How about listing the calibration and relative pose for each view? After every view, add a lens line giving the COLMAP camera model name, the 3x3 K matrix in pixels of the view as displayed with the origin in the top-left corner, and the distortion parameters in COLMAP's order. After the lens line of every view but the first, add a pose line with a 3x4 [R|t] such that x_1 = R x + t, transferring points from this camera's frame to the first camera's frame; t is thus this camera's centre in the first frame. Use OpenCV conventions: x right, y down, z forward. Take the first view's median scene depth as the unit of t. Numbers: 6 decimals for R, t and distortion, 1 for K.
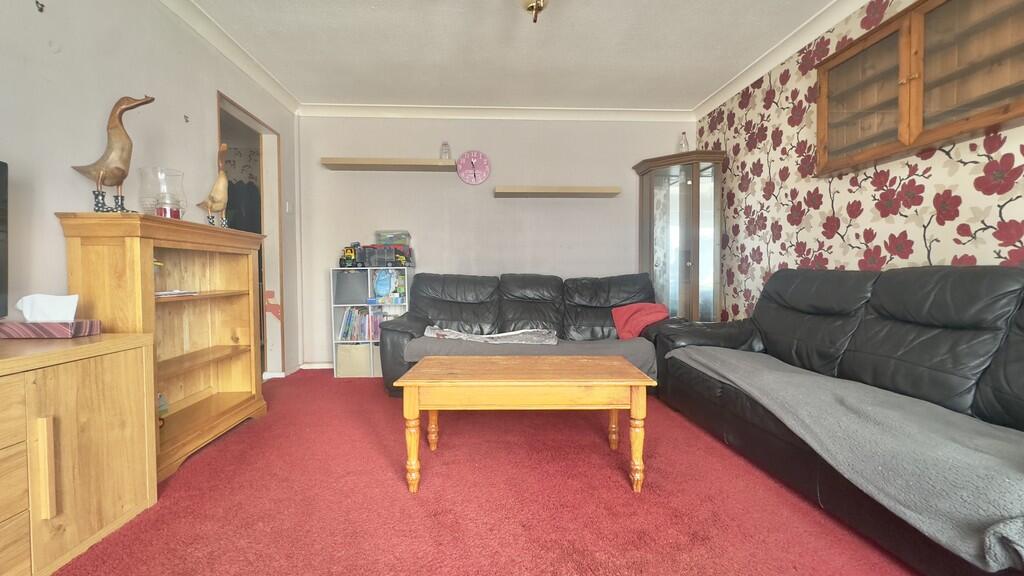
lens RADIAL K [[408.7, 0, 506.4], [0, 408.7, 284.1], [0, 0, 1]] dist [-0.005671, 0.001034]
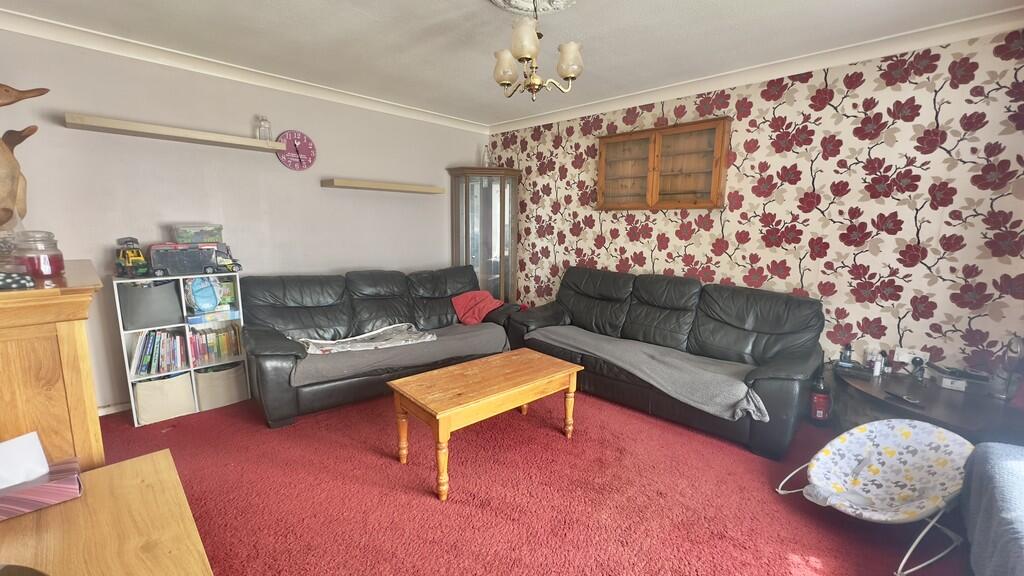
lens RADIAL K [[408.7, 0, 499.0], [0, 408.7, 285.1], [0, 0, 1]] dist [-0.005671, 0.001034]
pose [[0.751965, -0.083903, 0.653841, -0.548183], [0.001614, 0.992098, 0.125453, -0.168556], [-0.659201, -0.093281, 0.746159, 0.046917]]
